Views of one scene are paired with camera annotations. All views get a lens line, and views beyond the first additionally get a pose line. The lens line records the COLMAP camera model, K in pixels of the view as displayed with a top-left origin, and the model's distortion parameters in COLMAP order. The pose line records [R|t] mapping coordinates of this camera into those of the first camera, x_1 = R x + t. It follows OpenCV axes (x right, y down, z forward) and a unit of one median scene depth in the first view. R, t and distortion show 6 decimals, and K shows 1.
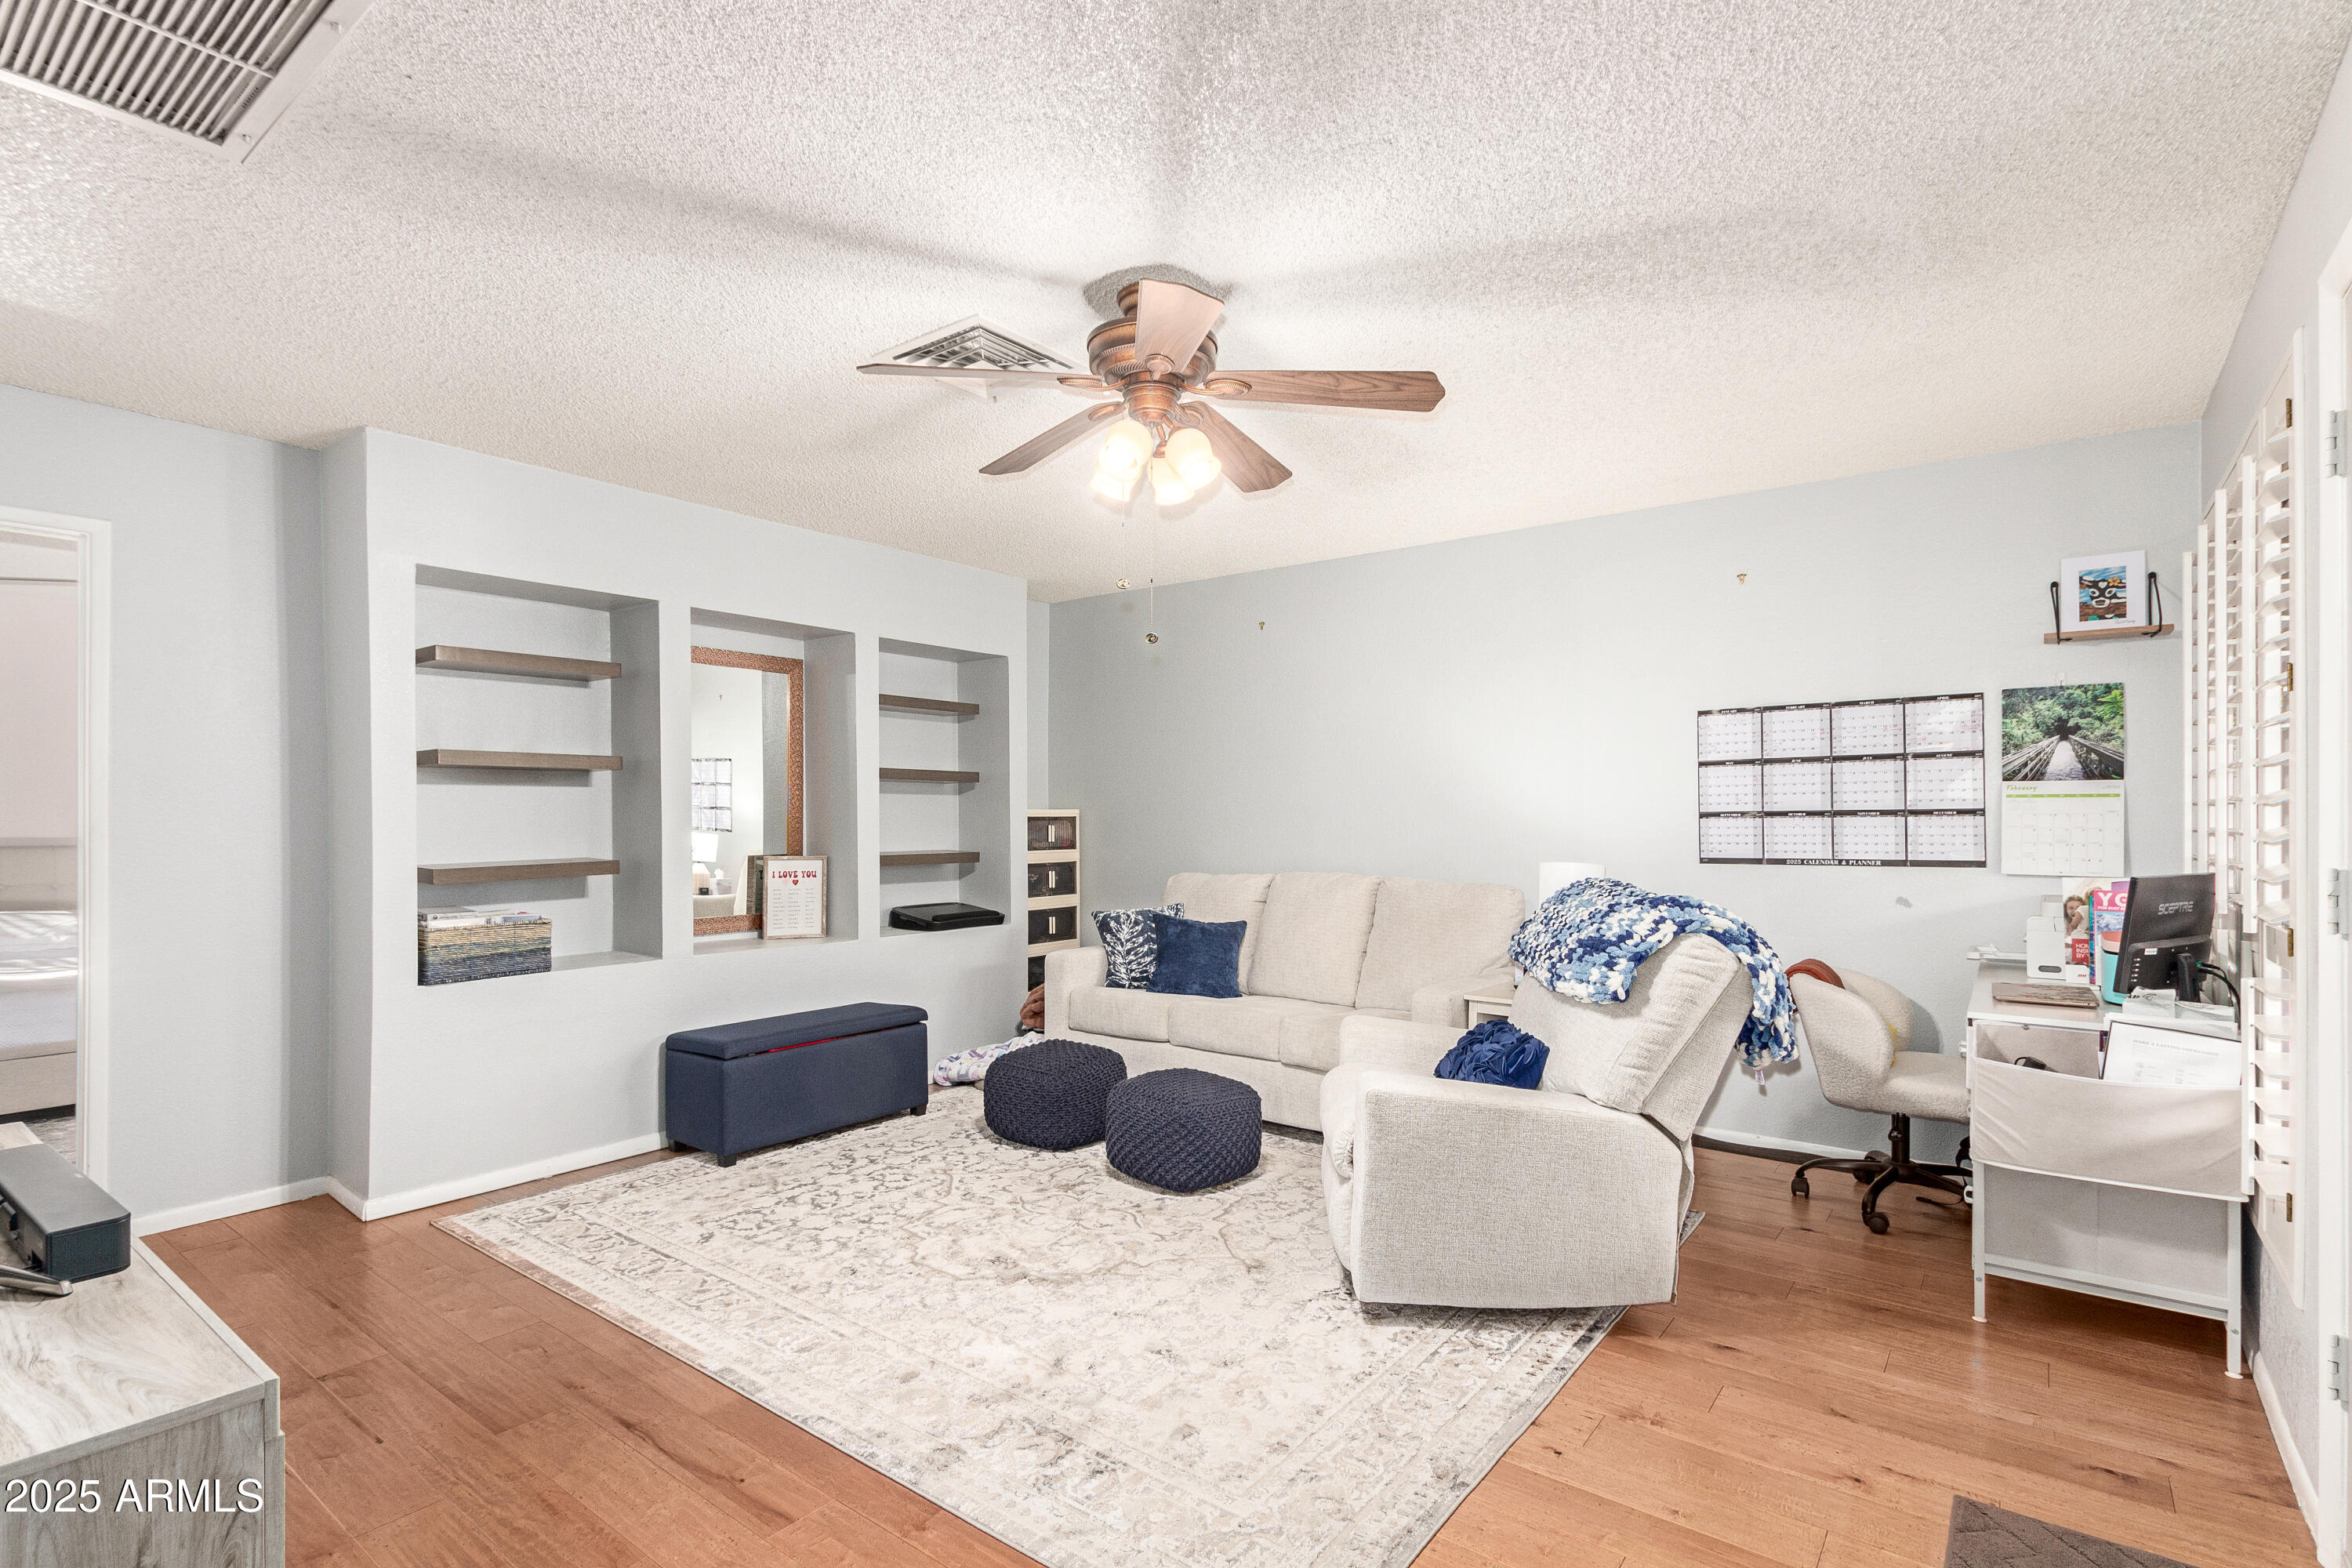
lens RADIAL K [[1115.1, 0, 1200.6], [0, 1115.1, 798.3], [0, 0, 1]] dist [0.010356, -0.000067]
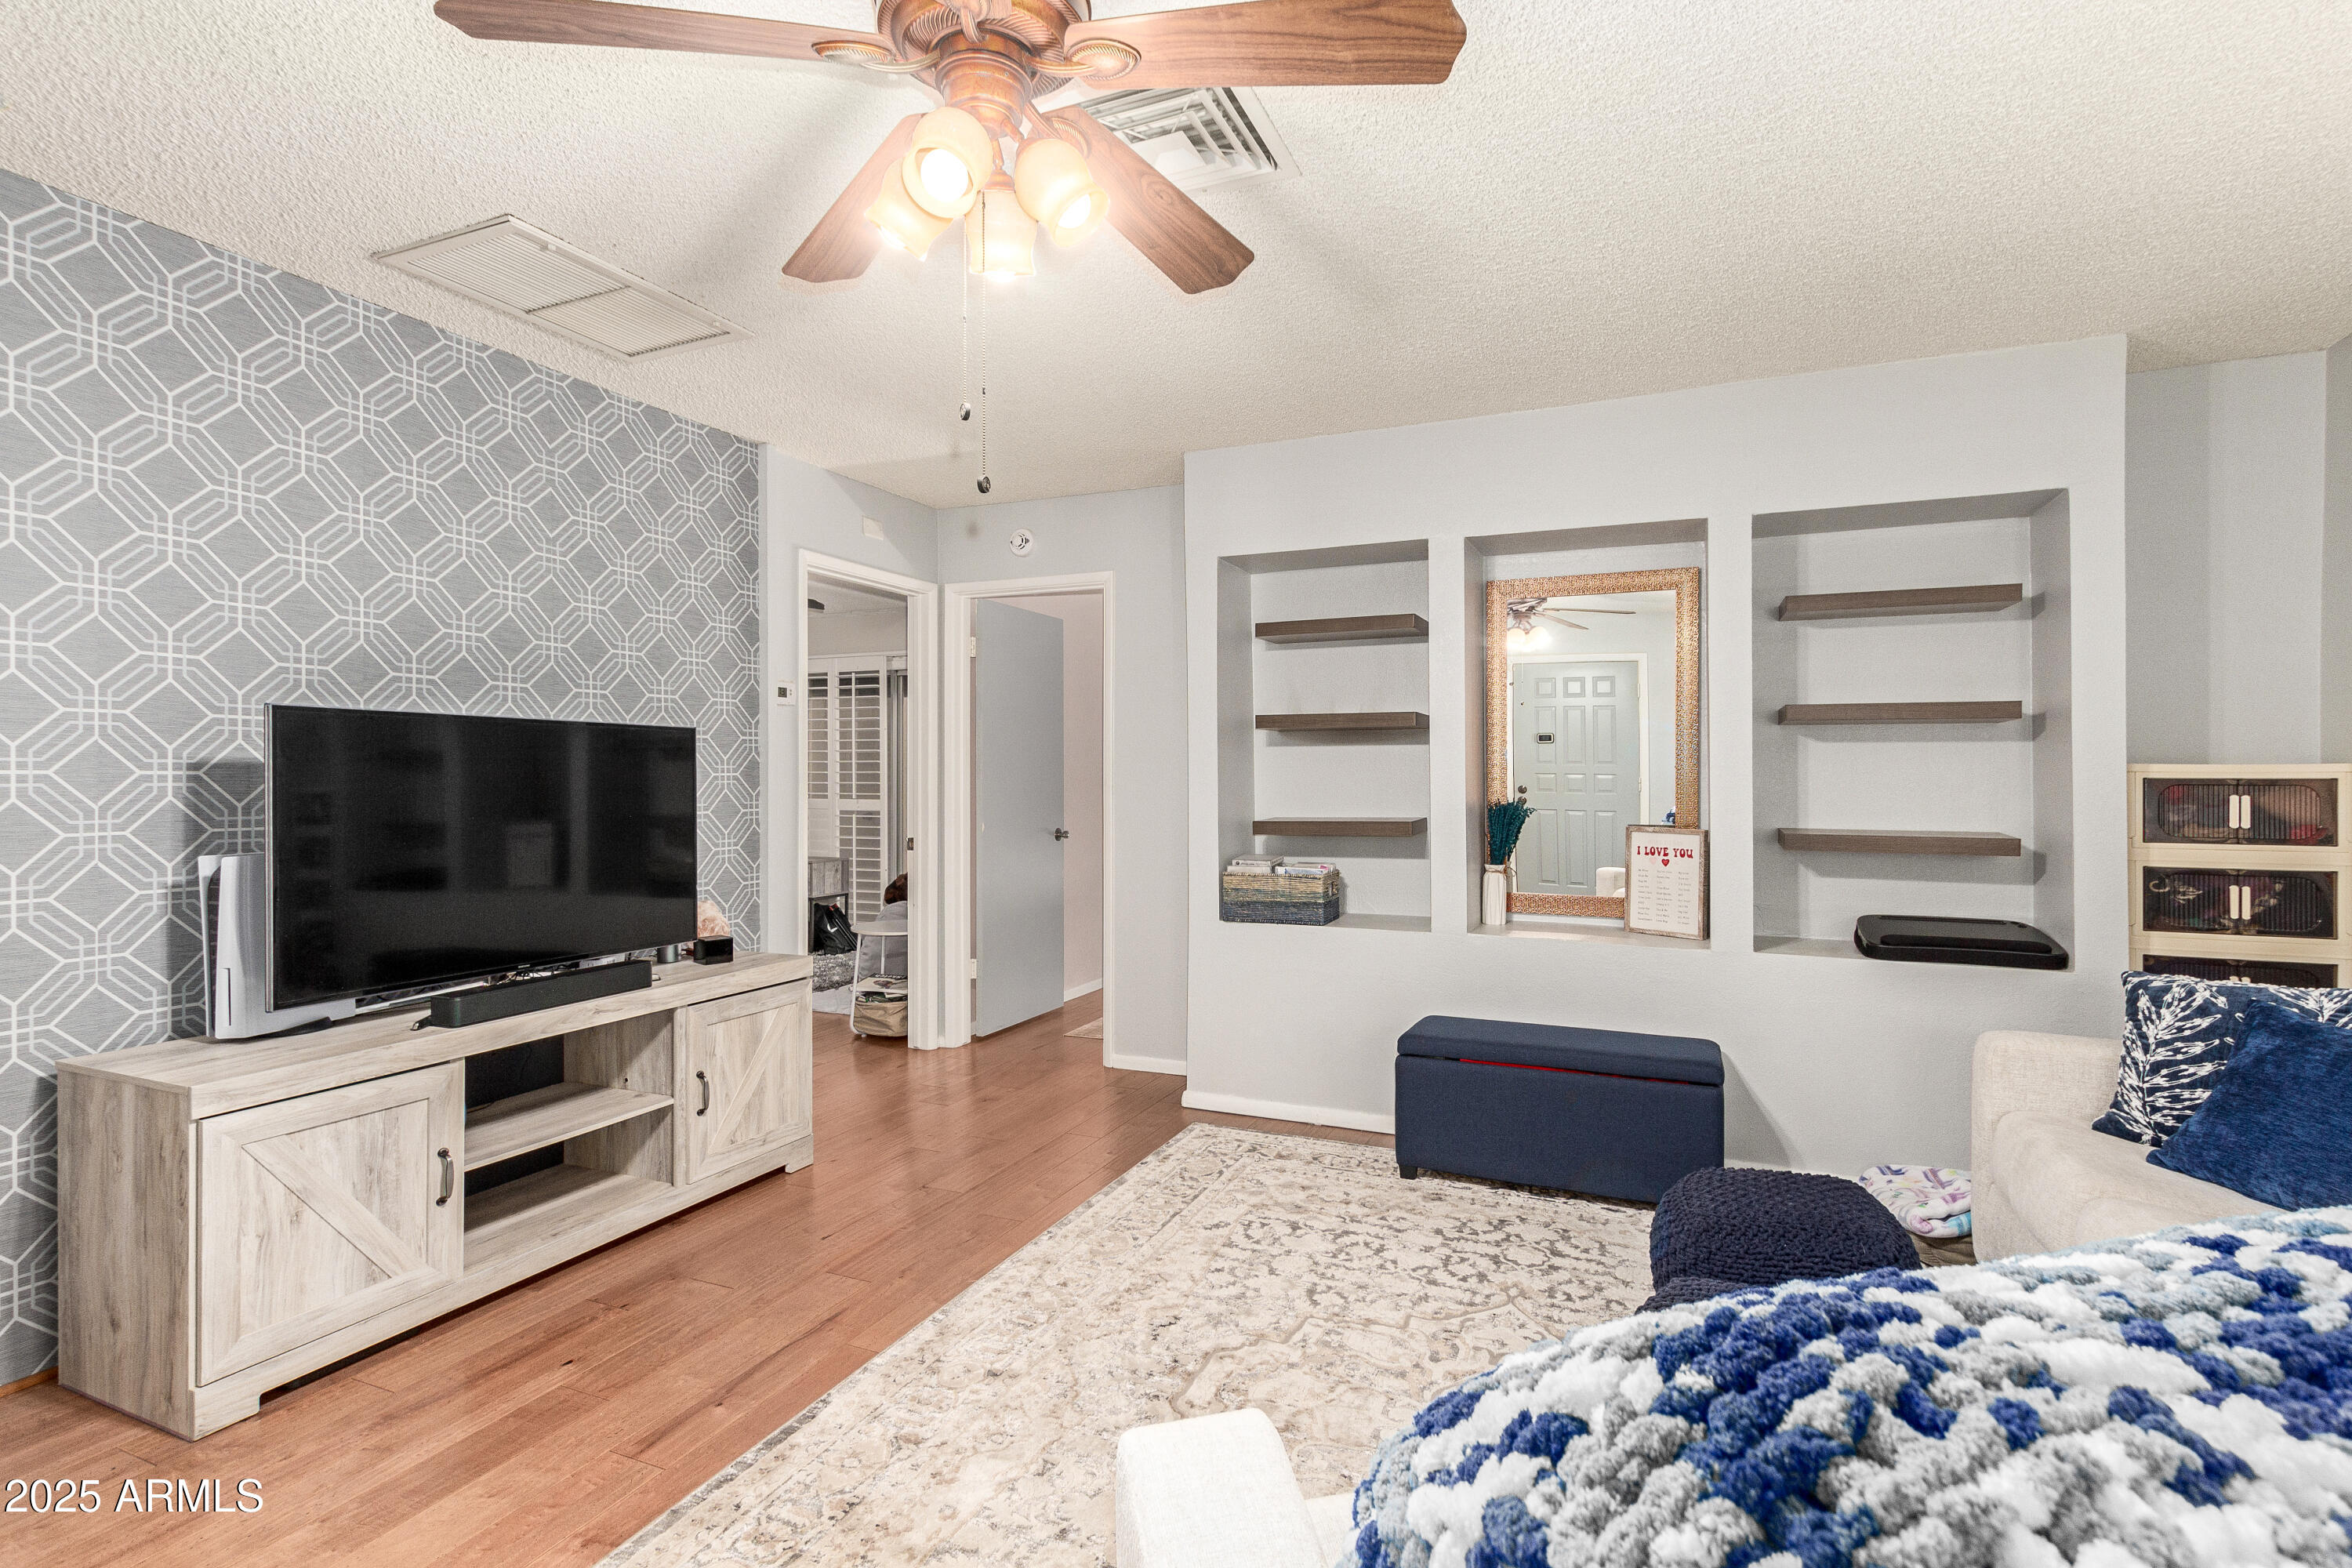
lens RADIAL K [[1115.1, 0, 1187.5], [0, 1115.1, 771.2], [0, 0, 1]] dist [0.010356, -0.000067]
pose [[0.232947, -0.002961, -0.972485, 0.377822], [0.011567, 0.999933, -0.000274, 0.011645], [0.972421, -0.011185, 0.232965, 0.629764]]
